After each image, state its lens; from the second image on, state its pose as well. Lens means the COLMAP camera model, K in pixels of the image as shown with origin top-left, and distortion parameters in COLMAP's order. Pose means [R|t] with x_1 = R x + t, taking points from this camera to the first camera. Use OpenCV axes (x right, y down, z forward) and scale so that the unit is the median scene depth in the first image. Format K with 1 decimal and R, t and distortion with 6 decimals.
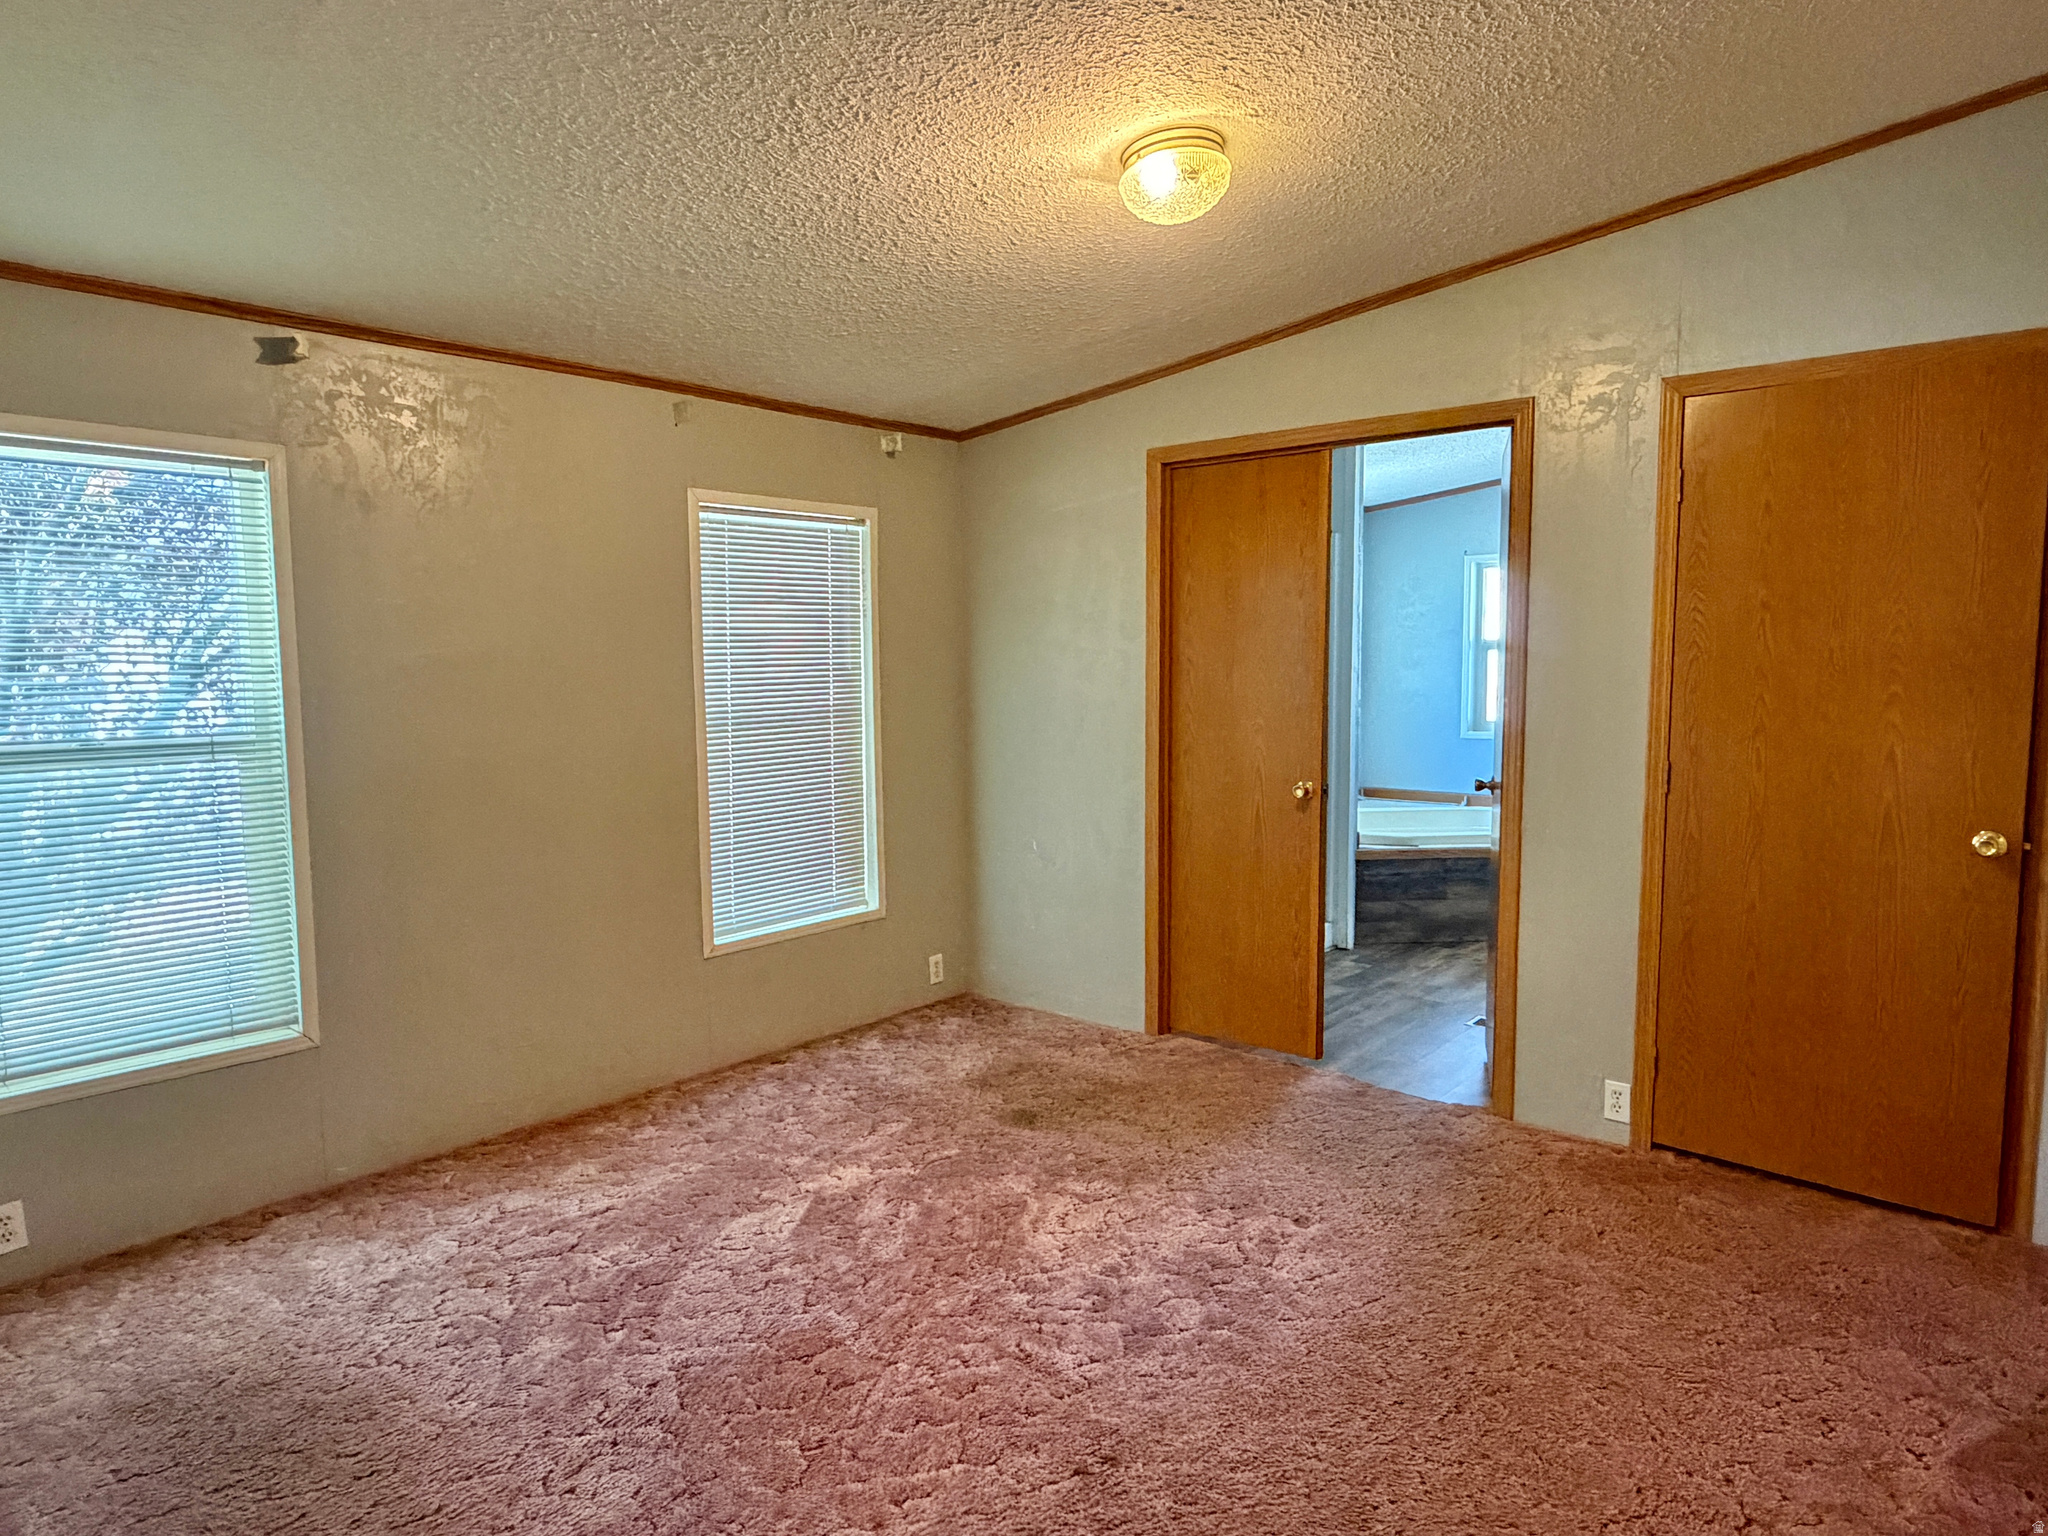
lens RADIAL K [[1255.1, 0, 1024.8], [0, 1255.1, 768.8], [0, 0, 1]] dist [-0.000072, 0.000611]
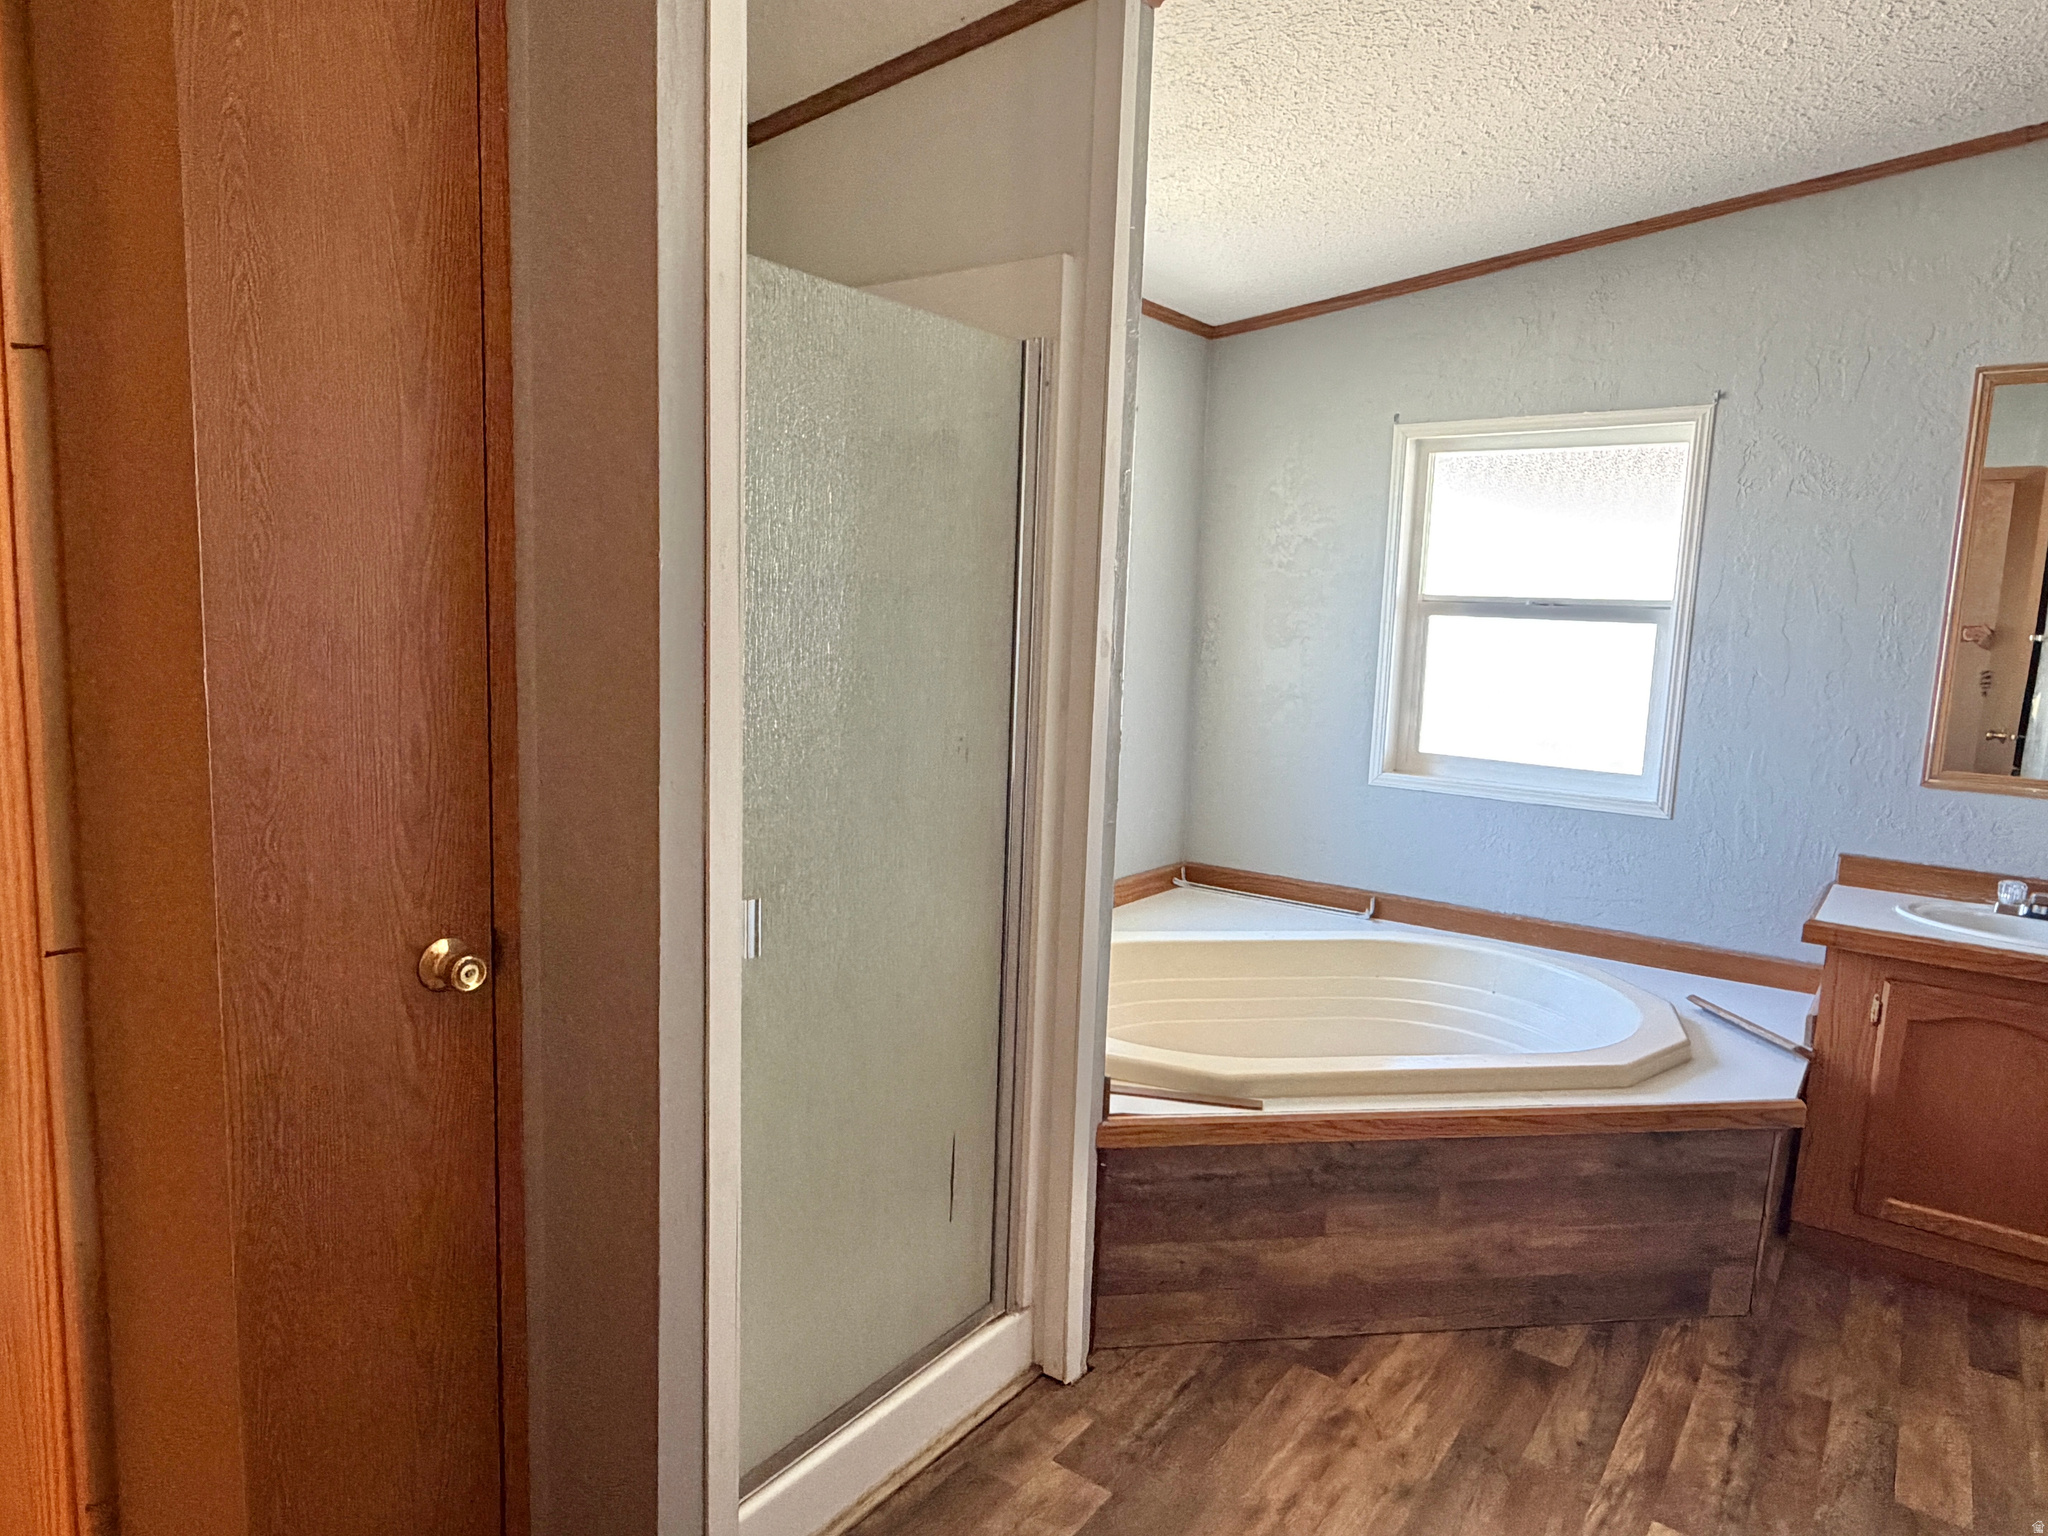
lens RADIAL K [[1255.1, 0, 1022.9], [0, 1255.1, 766.0], [0, 0, 1]] dist [-0.000072, 0.000611]
pose [[0.995571, 0.034050, 0.087635, 0.202036], [-0.037614, 0.998517, 0.039349, -0.055630], [-0.086165, -0.042471, 0.995375, 0.623001]]
